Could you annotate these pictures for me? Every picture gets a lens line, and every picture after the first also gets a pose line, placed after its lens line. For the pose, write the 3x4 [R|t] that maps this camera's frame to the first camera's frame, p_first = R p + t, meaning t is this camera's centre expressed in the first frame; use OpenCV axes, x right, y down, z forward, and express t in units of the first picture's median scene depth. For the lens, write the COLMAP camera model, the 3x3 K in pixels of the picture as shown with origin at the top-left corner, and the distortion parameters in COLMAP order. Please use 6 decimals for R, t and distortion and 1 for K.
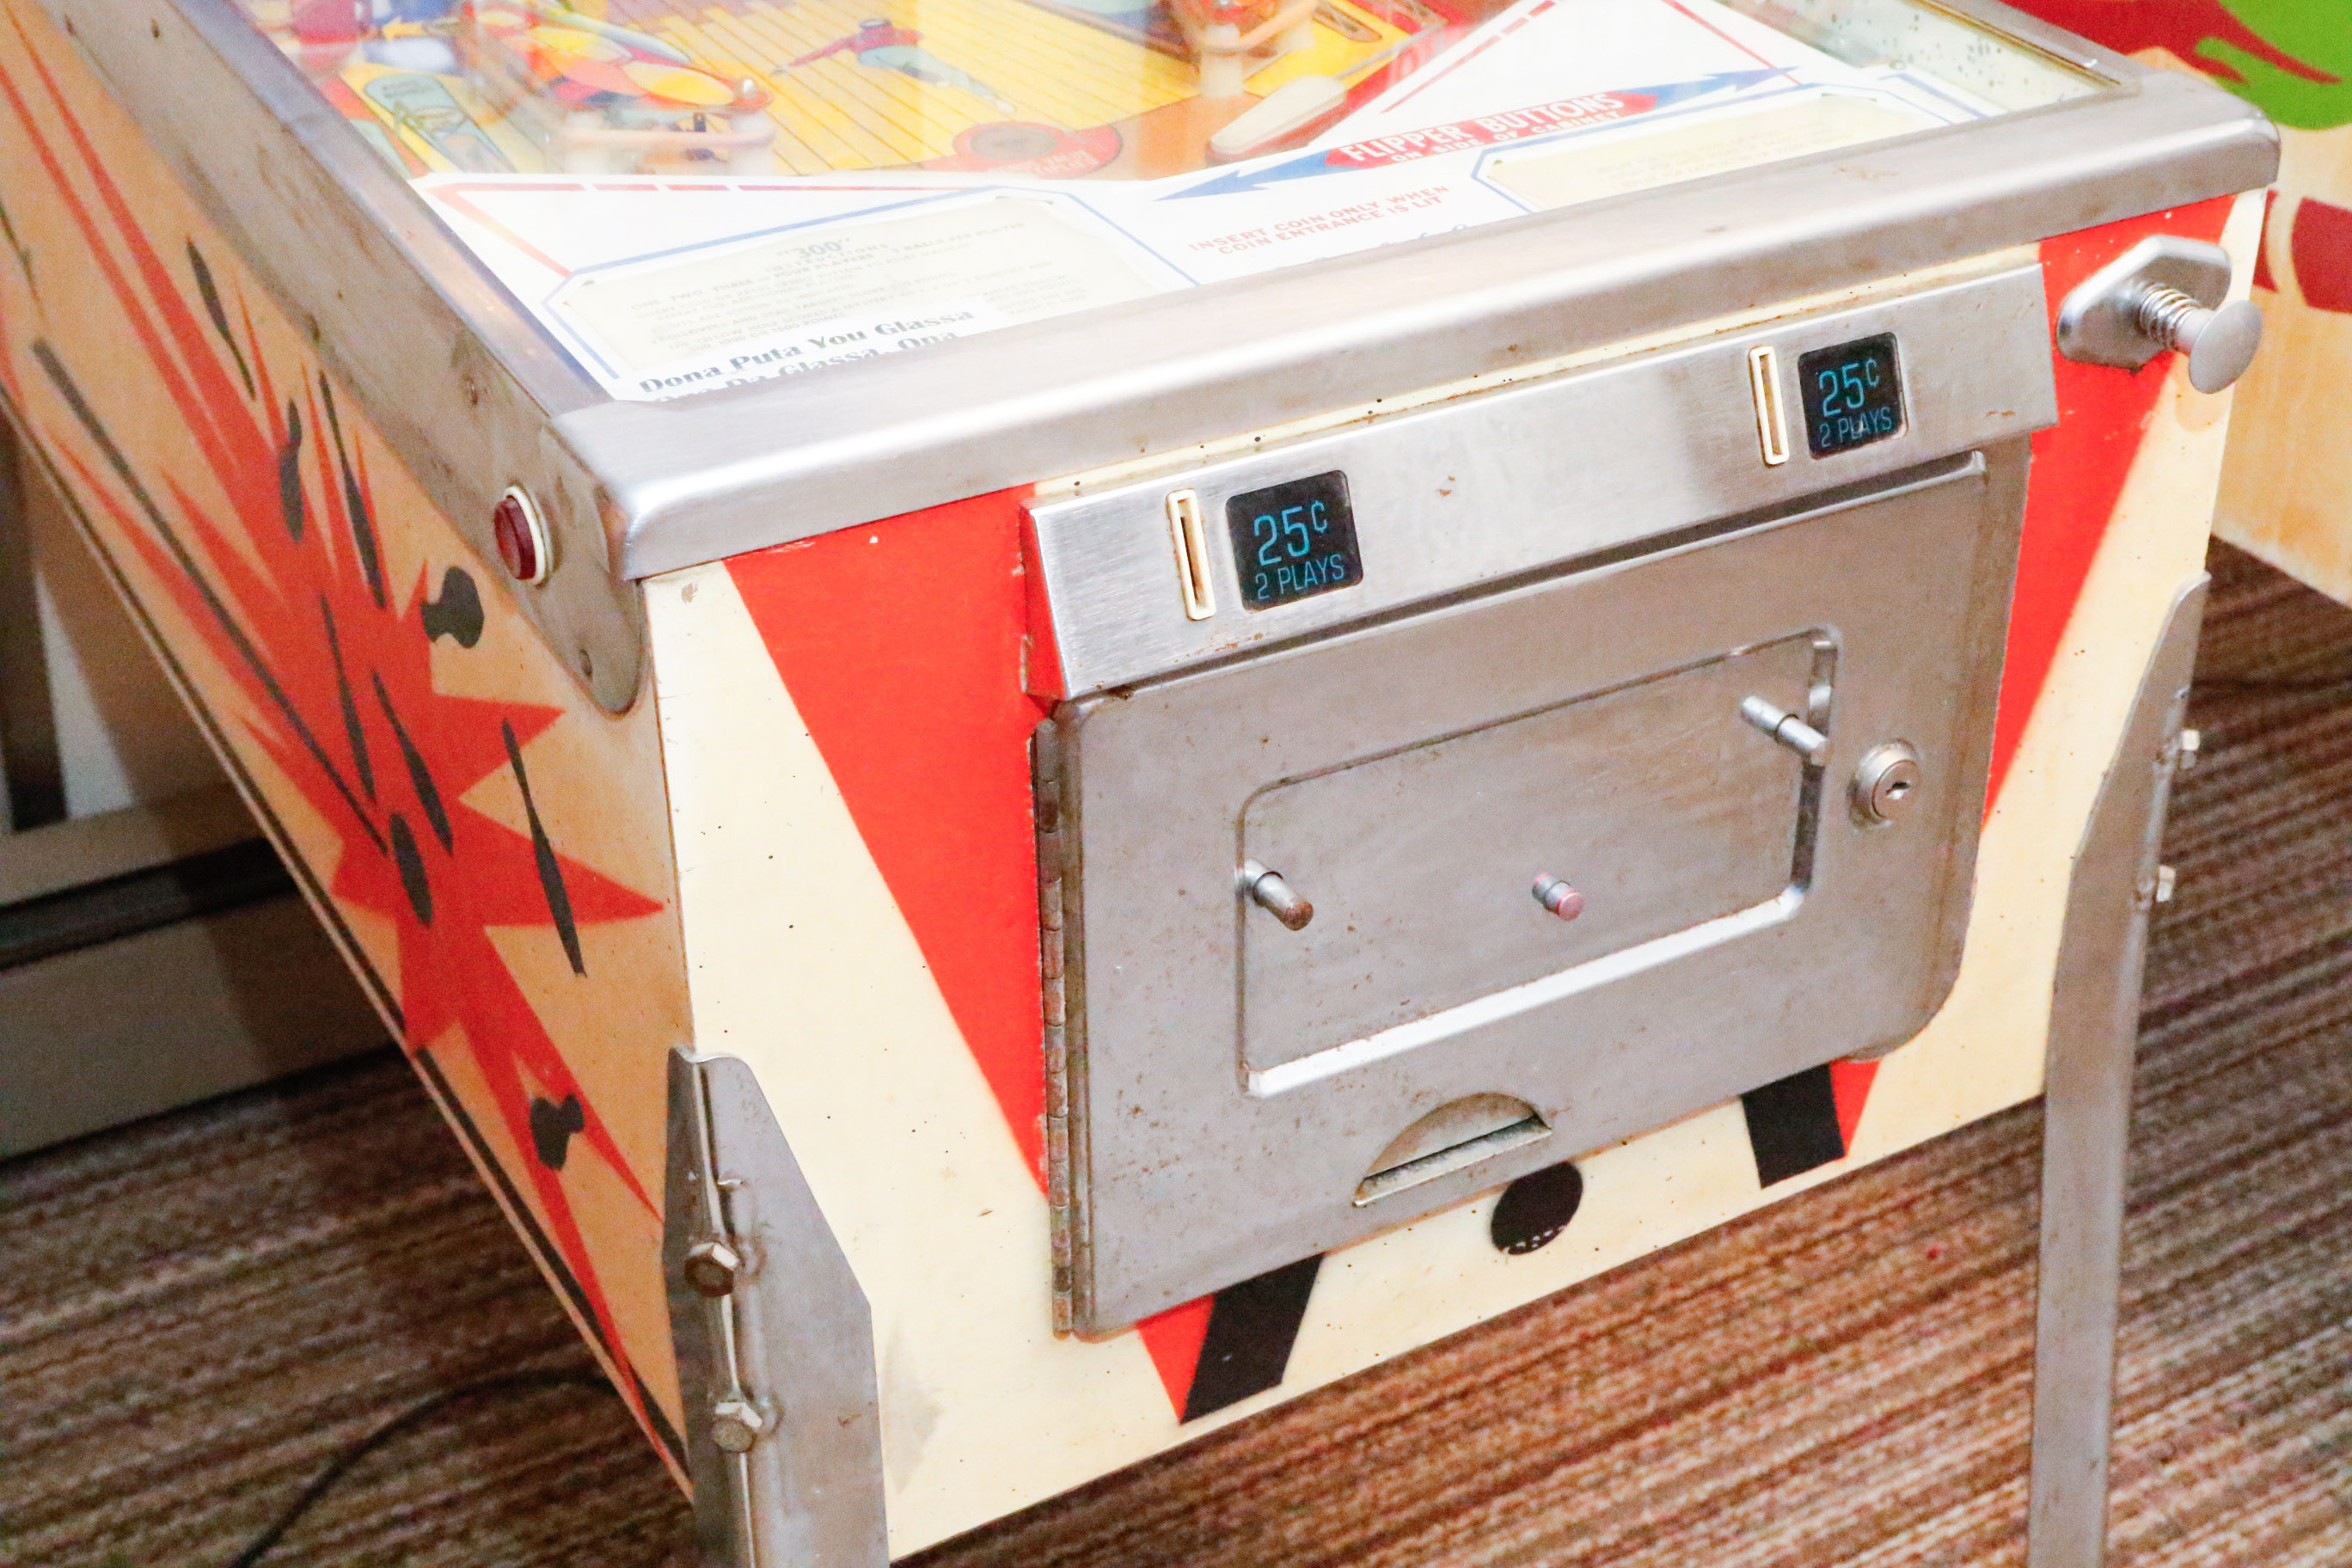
lens RADIAL K [[3074.4, 0, 1176.0], [0, 3074.4, 784.0], [0, 0, 1]] dist [-0.027436, -0.025446]
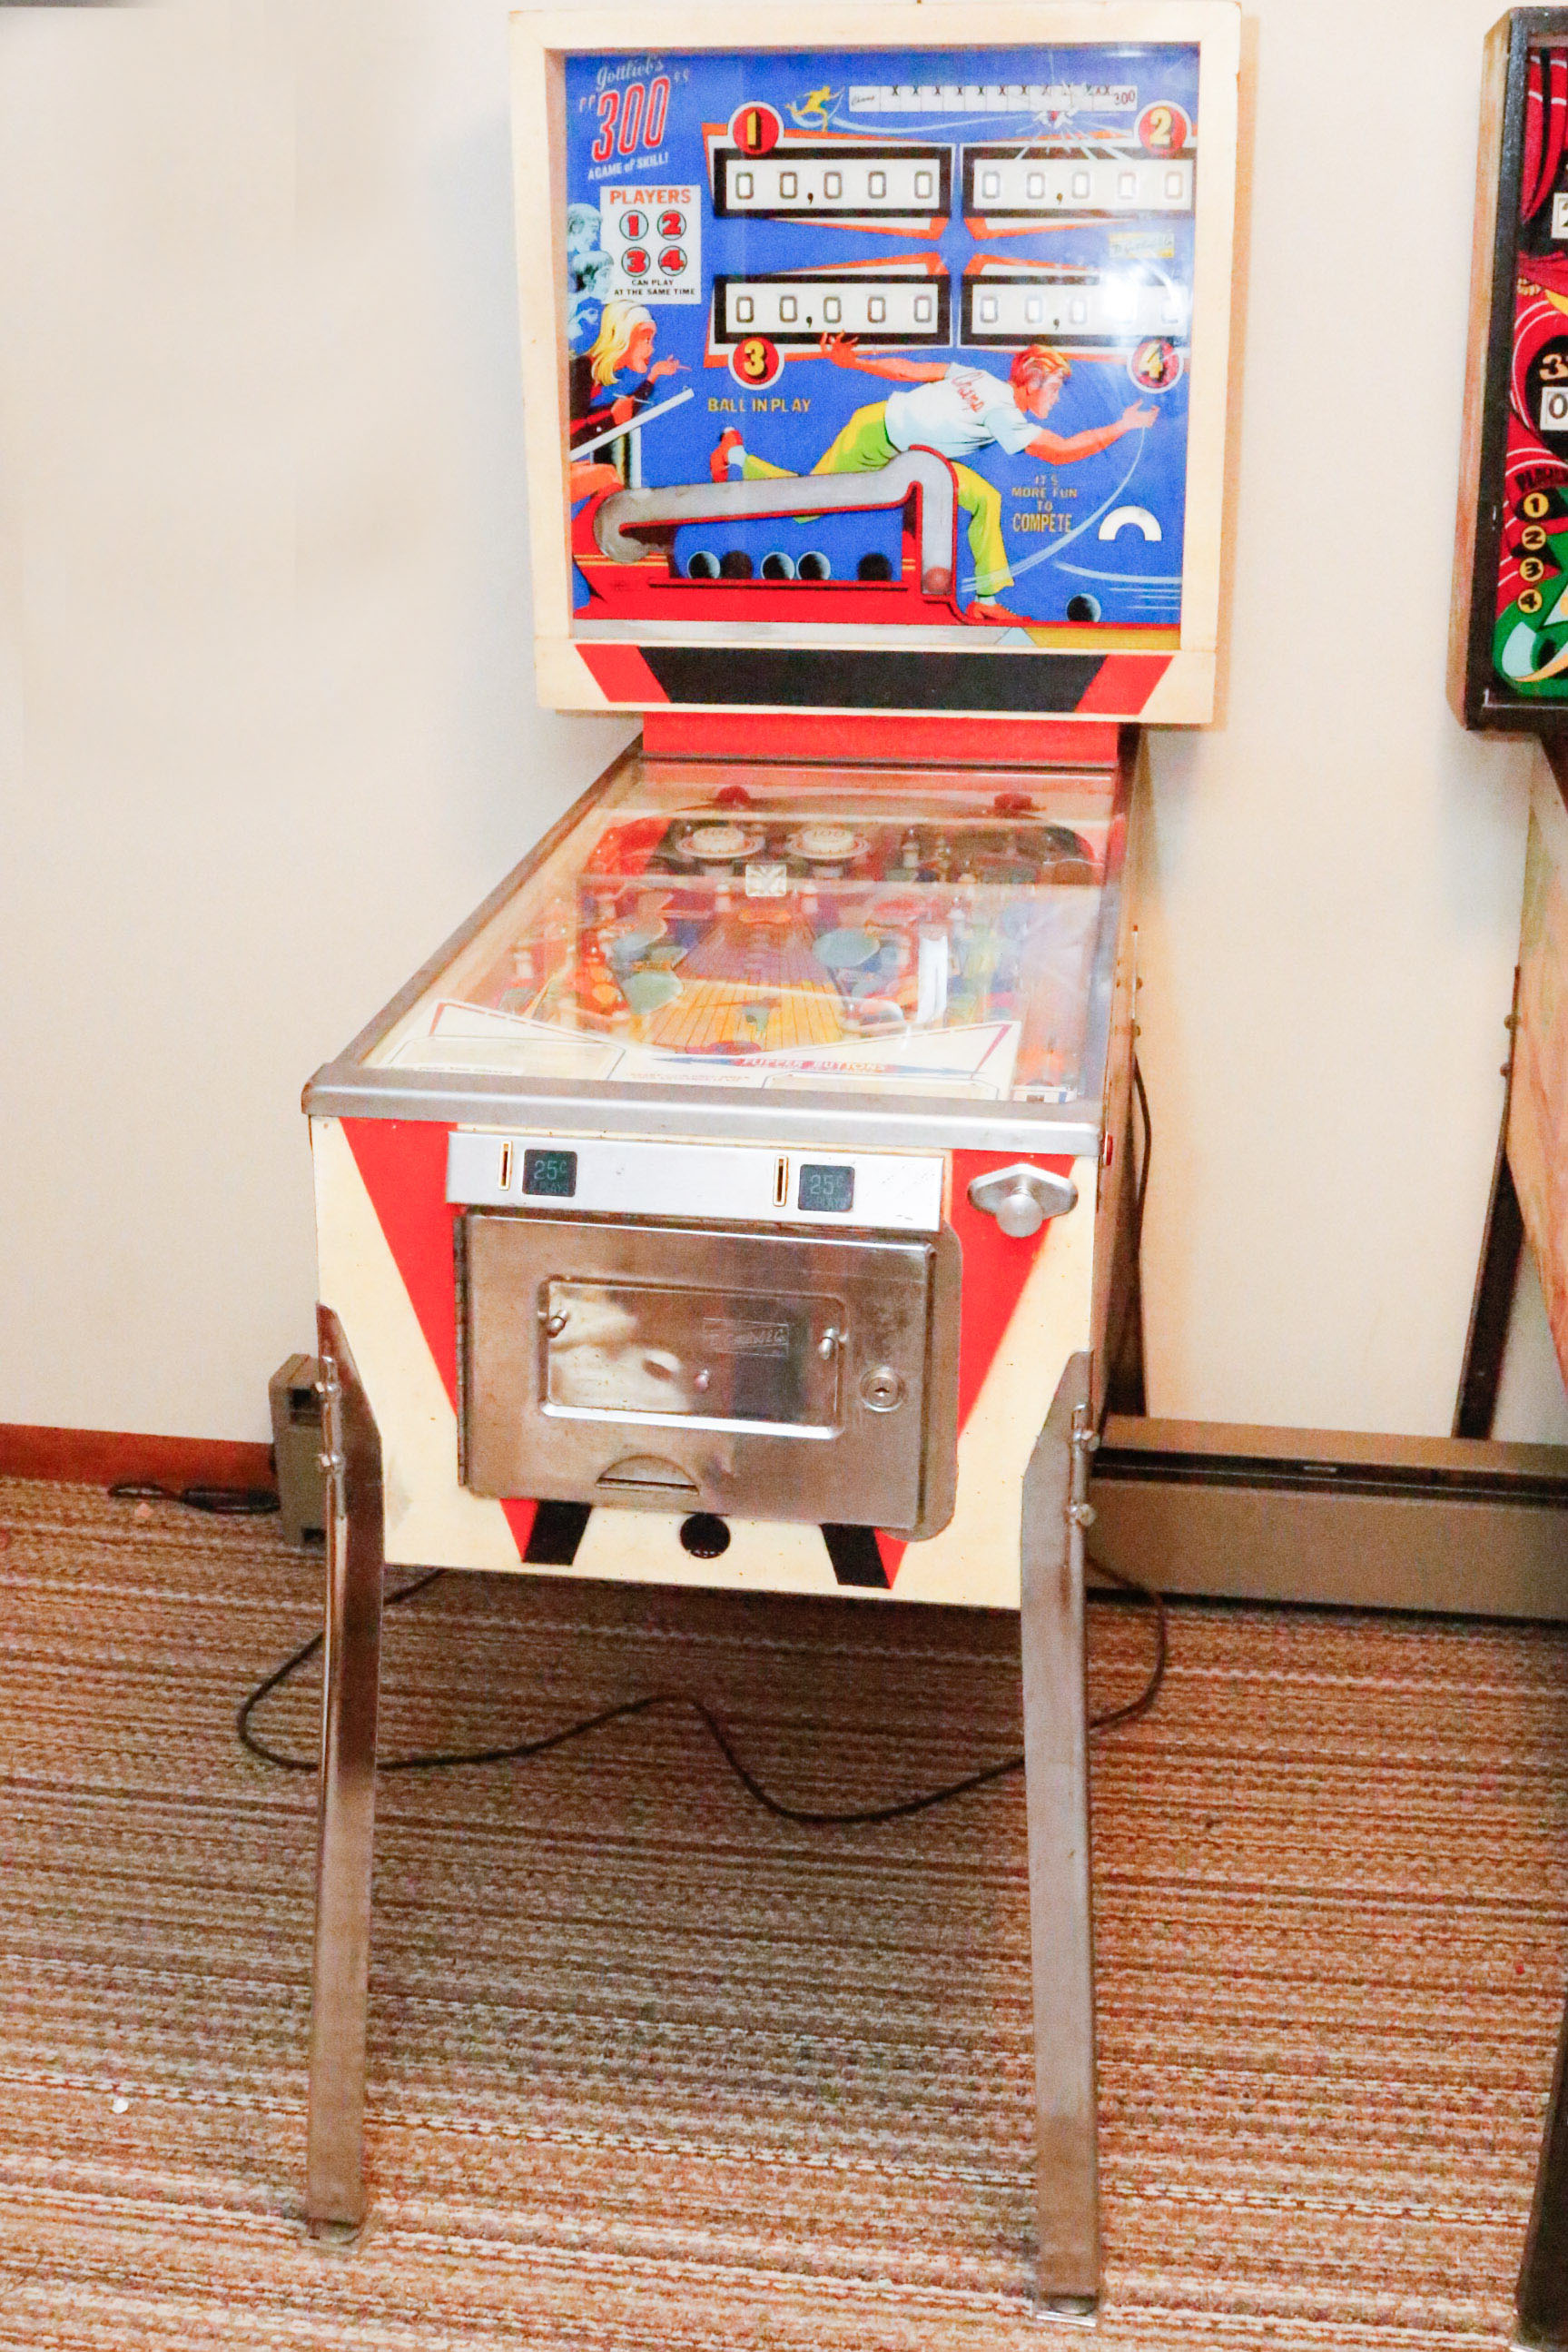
lens RADIAL K [[2674.7, 0, 784.0], [0, 2674.7, 1176.0], [0, 0, 1]] dist [-0.132386, 0.077340]
pose [[0.782616, 0.207204, -0.587008, 1.296618], [-0.324618, 0.940456, -0.100824, 0.074317], [0.531164, 0.269460, 0.803278, -0.608326]]
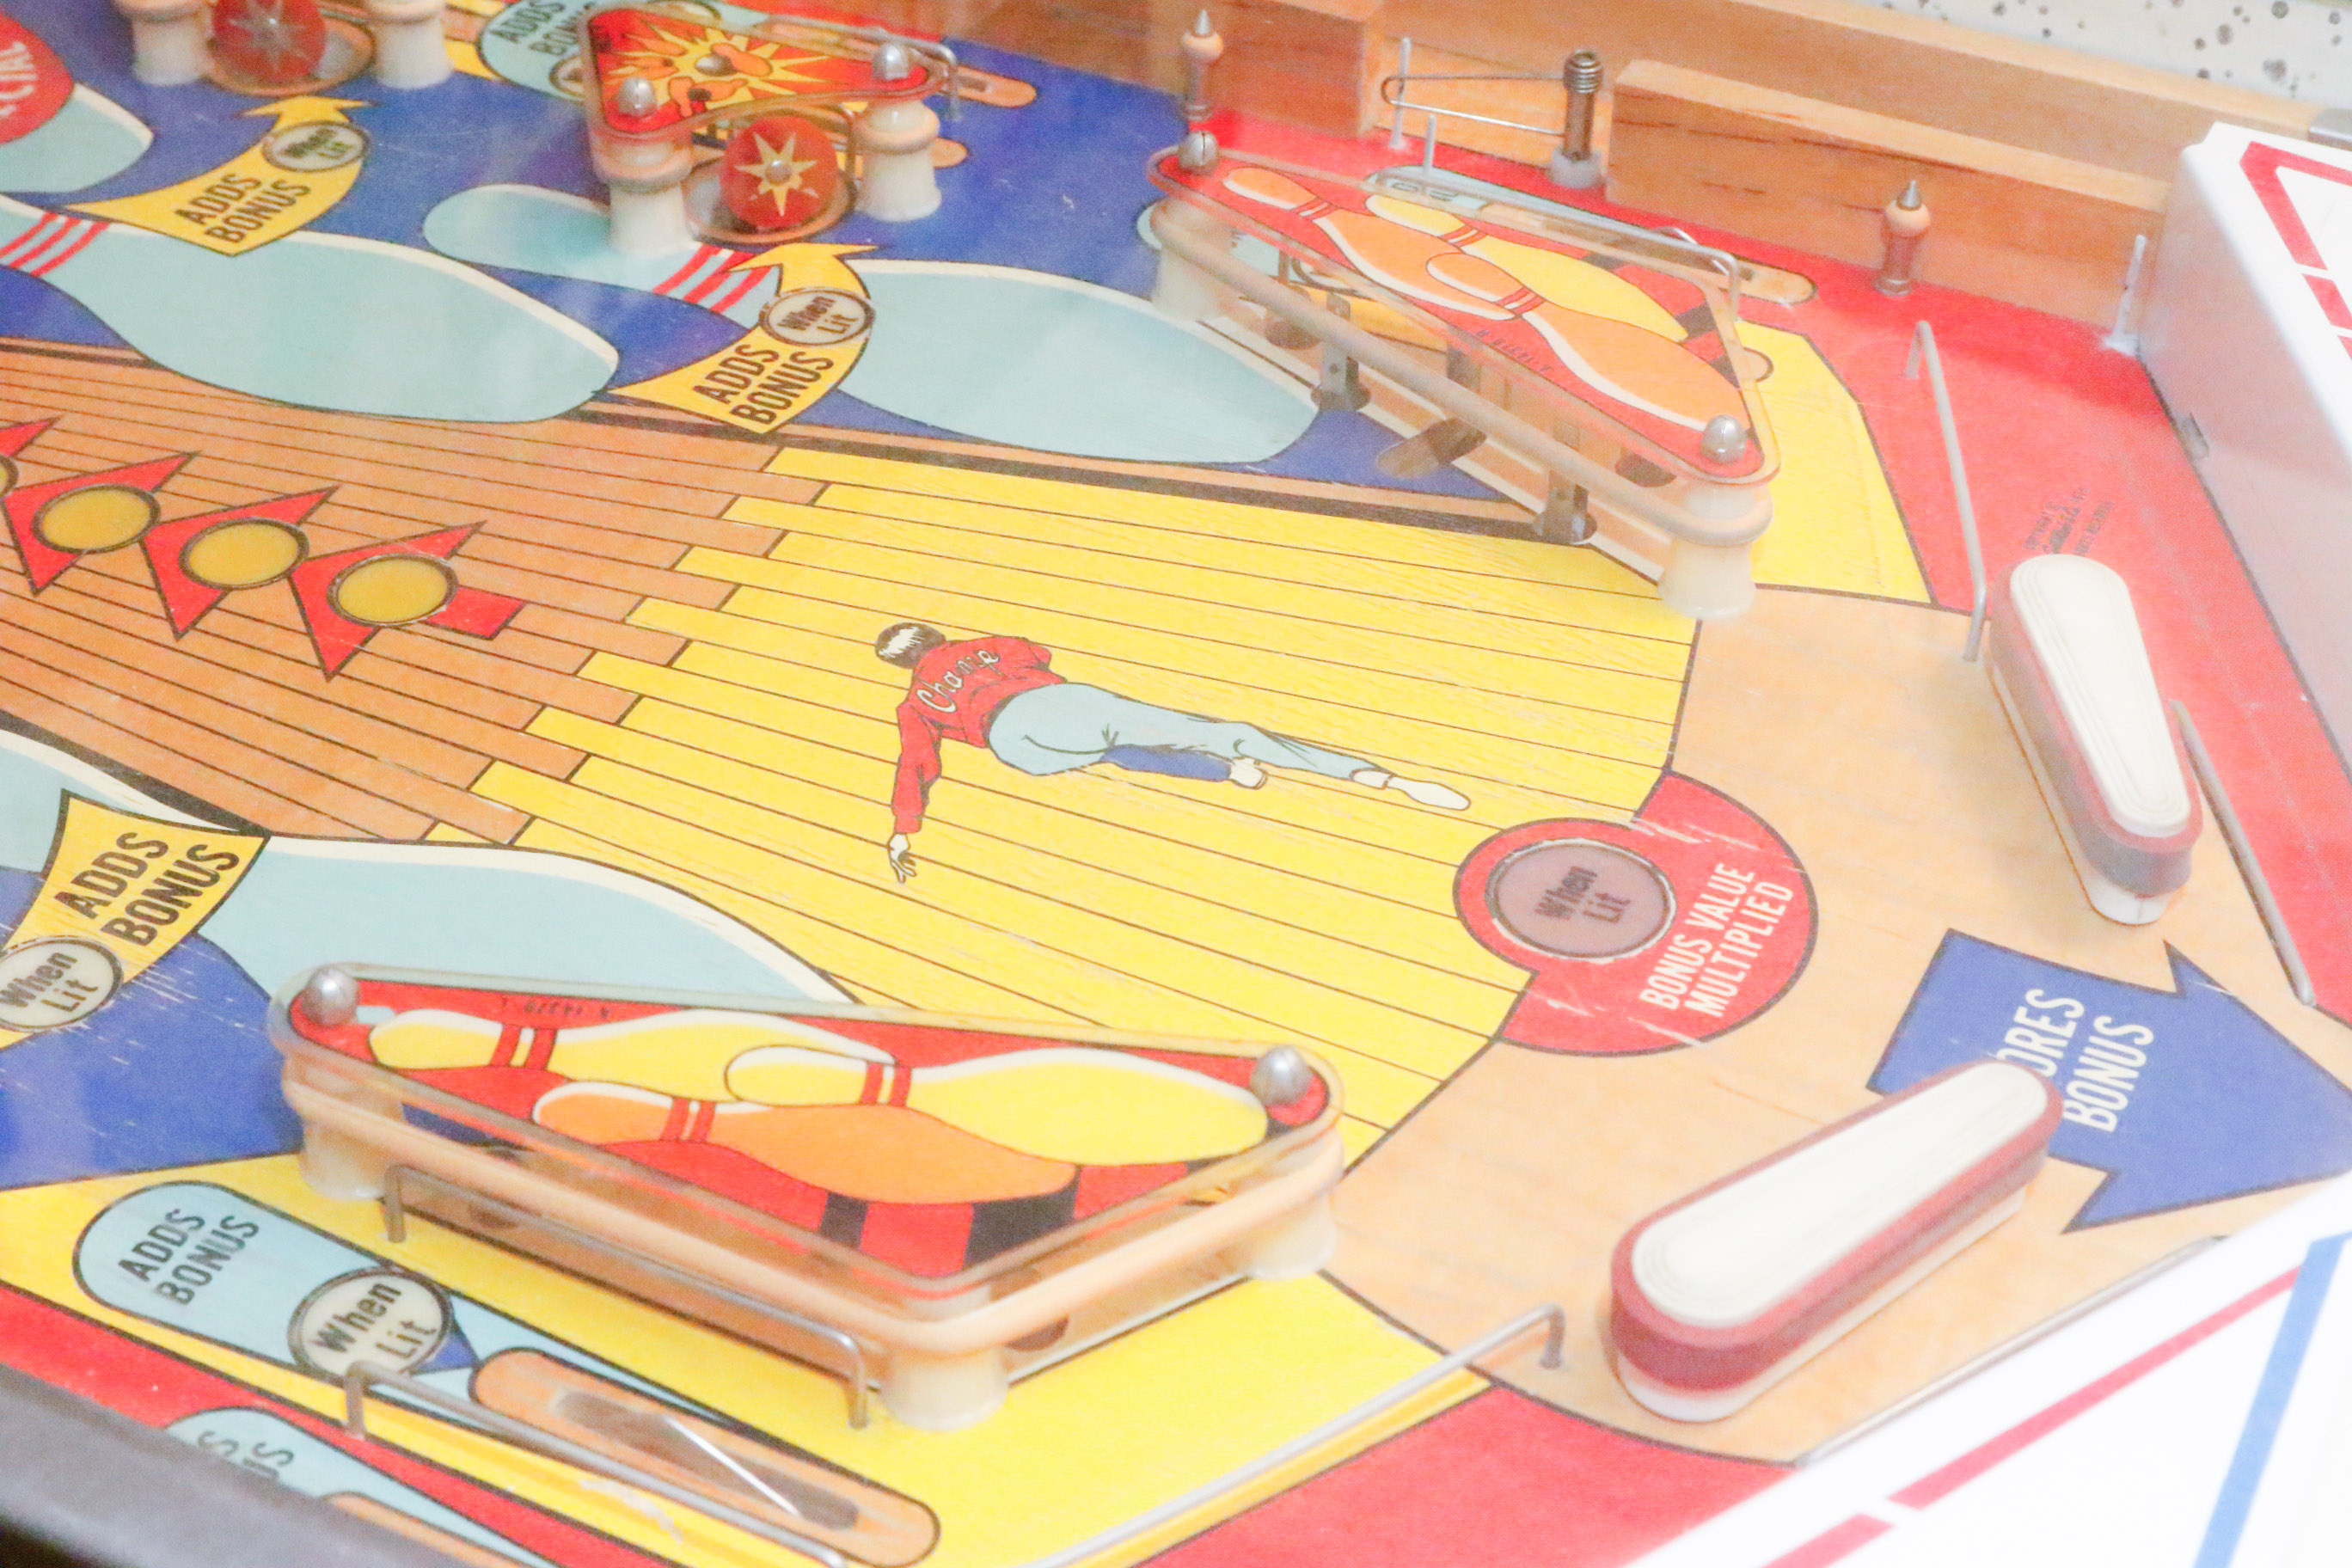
lens RADIAL K [[3712.7, 0, 1176.0], [0, 3712.7, 784.0], [0, 0, 1]] dist [-0.008640, 0.002547]
pose [[0.833616, -0.342305, 0.433487, -0.387137], [0.299582, 0.939552, 0.165810, -0.380062], [-0.464042, -0.008357, 0.885774, 0.595836]]
